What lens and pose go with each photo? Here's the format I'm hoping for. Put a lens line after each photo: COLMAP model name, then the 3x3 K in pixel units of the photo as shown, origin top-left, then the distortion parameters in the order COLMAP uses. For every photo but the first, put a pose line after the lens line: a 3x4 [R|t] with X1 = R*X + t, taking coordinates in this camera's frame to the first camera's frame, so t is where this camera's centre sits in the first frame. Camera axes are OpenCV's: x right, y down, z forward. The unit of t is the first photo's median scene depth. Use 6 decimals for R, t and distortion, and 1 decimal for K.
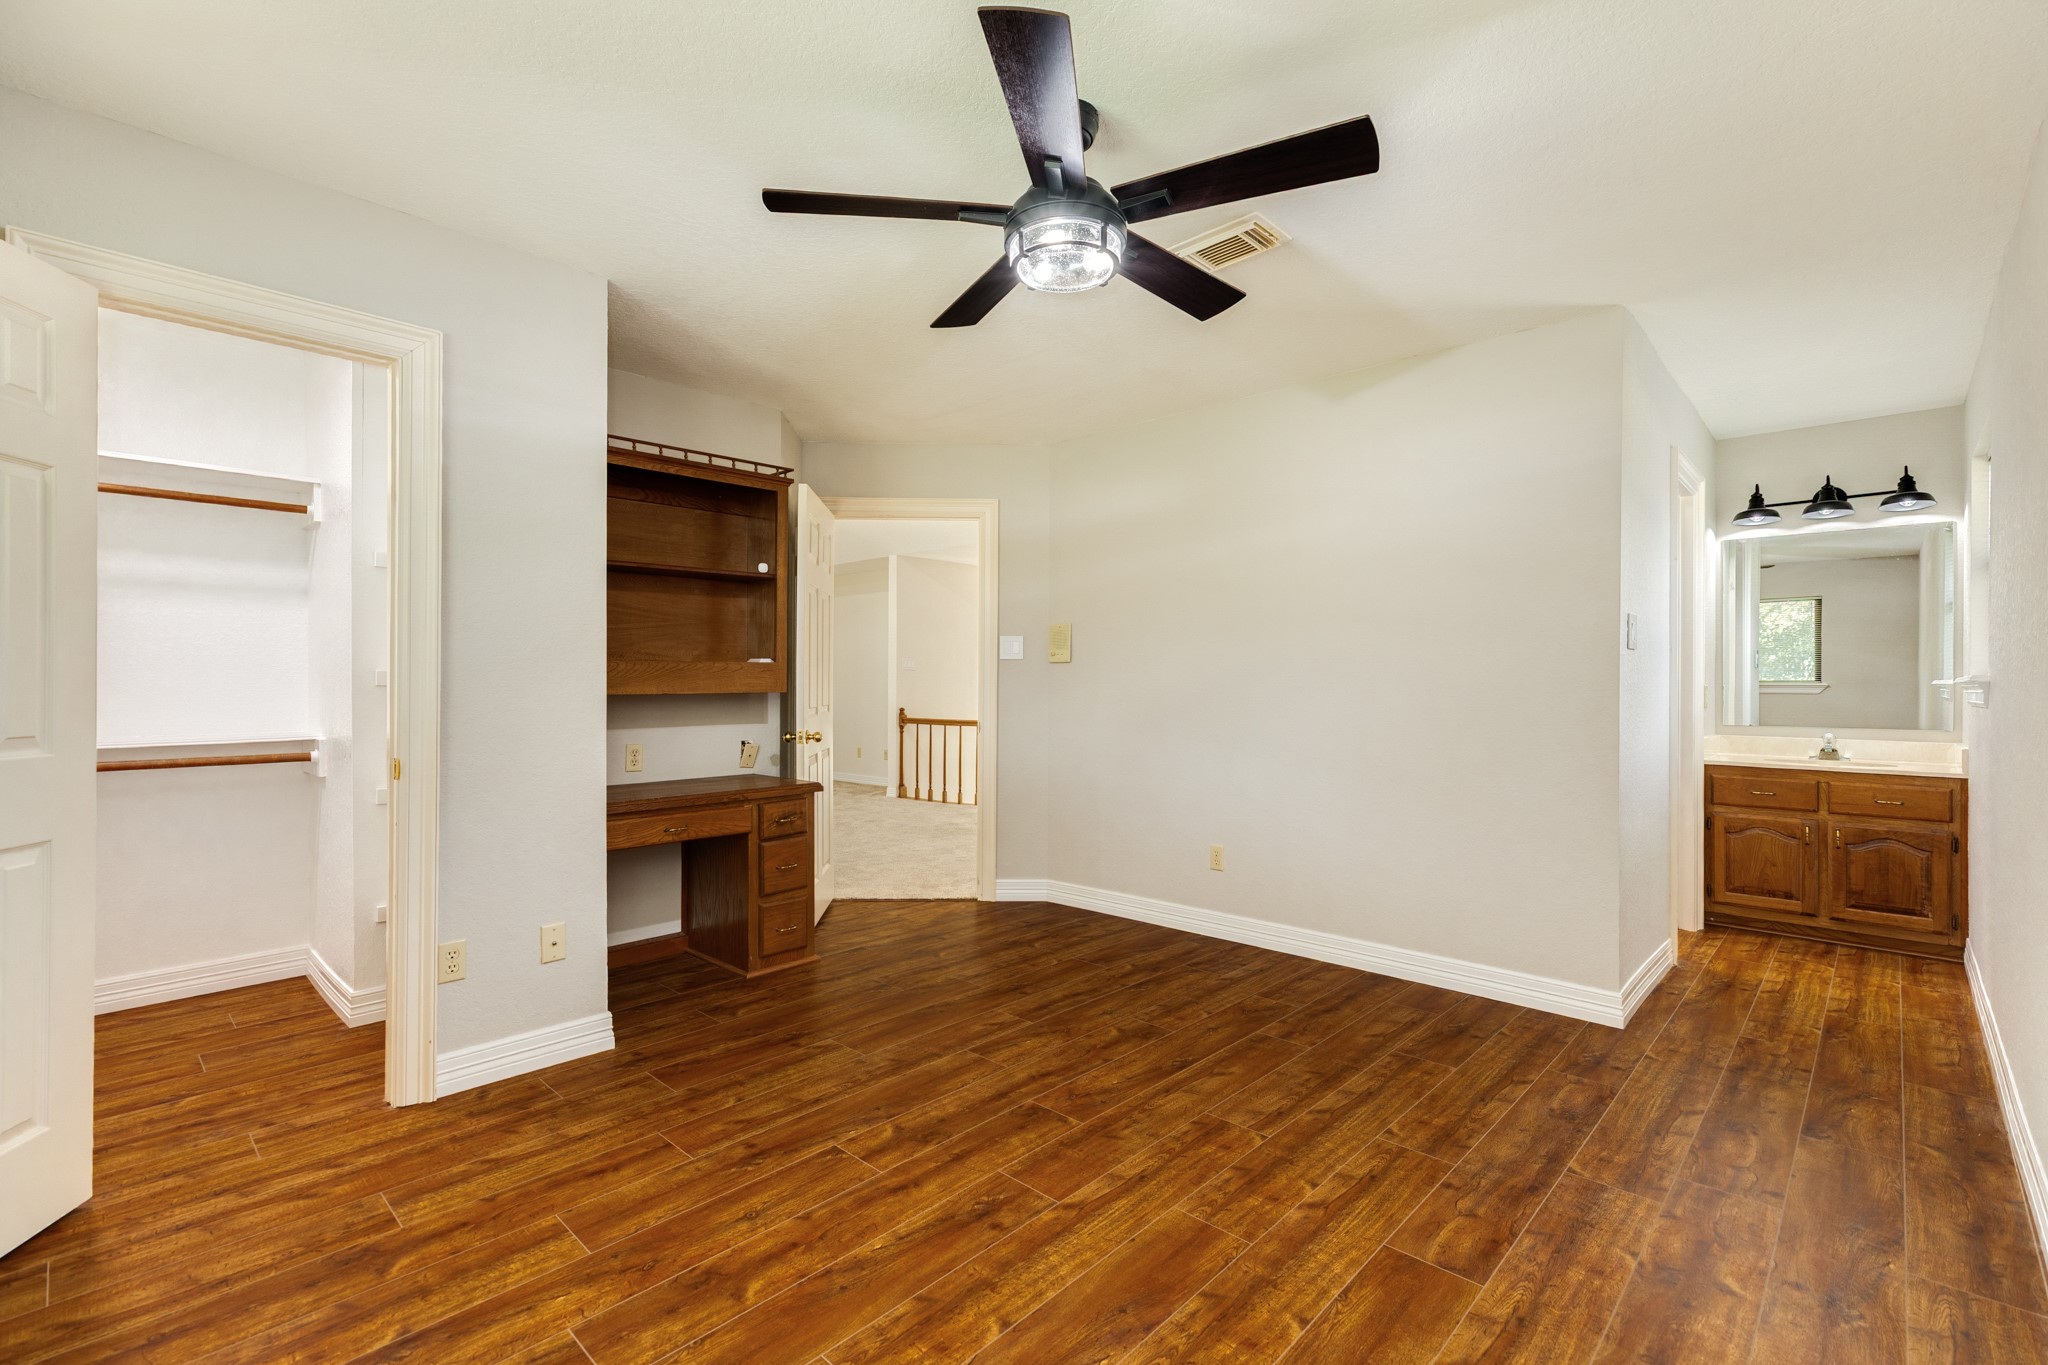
lens RADIAL K [[910.5, 0, 1020.9], [0, 910.5, 685.1], [0, 0, 1]] dist [0.005964, 0.000724]
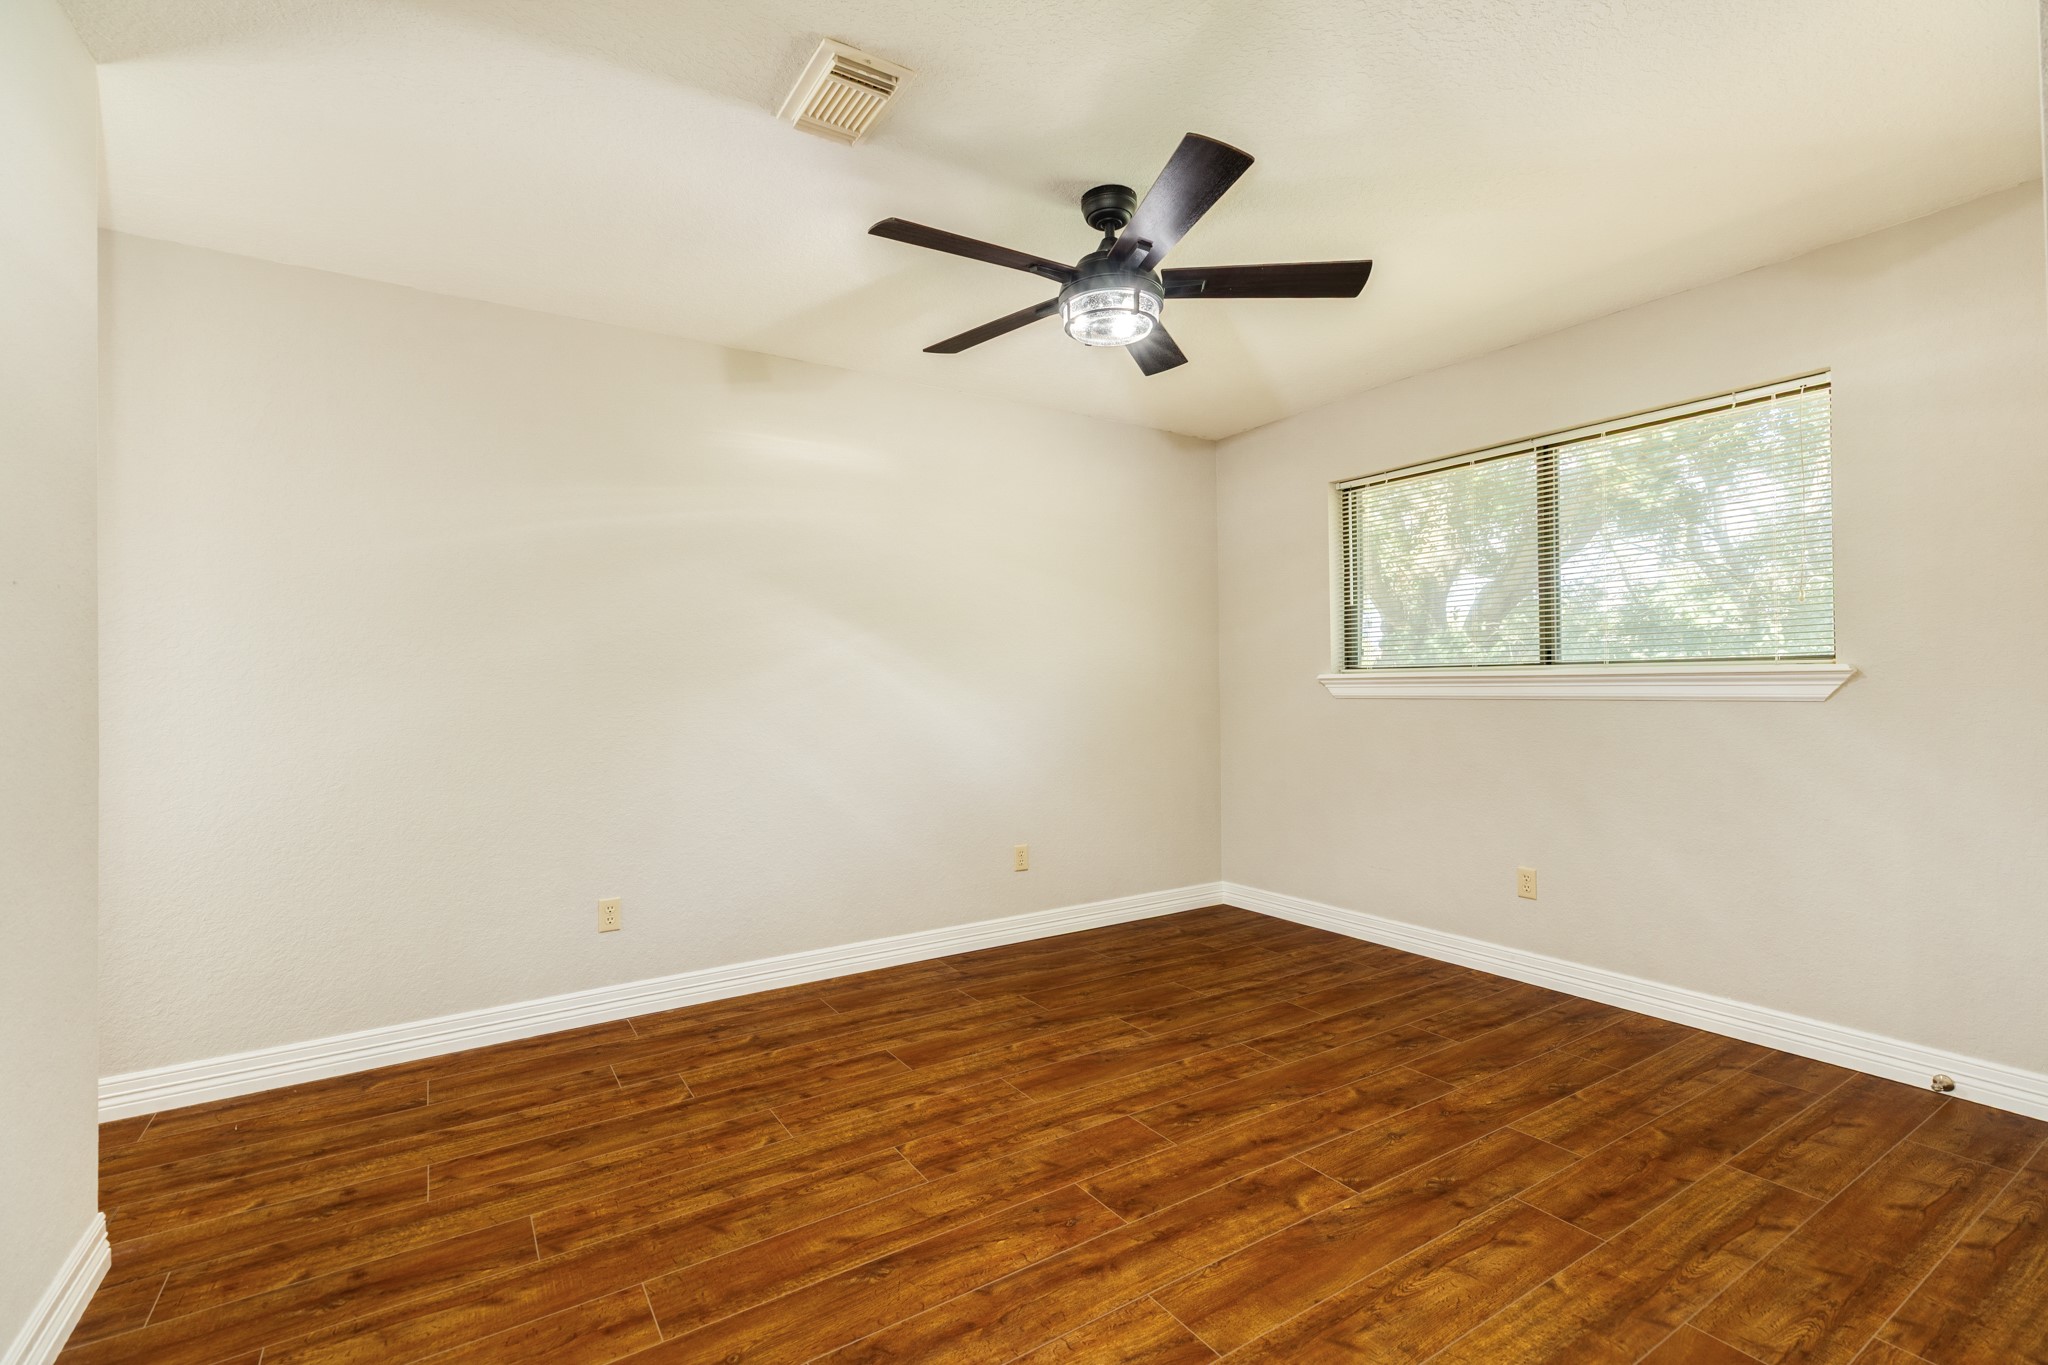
lens RADIAL K [[910.5, 0, 1020.9], [0, 910.5, 685.1], [0, 0, 1]] dist [0.005964, 0.000724]
pose [[-0.972111, 0.011039, 0.234260, -0.096593], [0.011062, 0.999938, -0.001217, 0.001531], [-0.234259, 0.001408, -0.972173, 1.950994]]
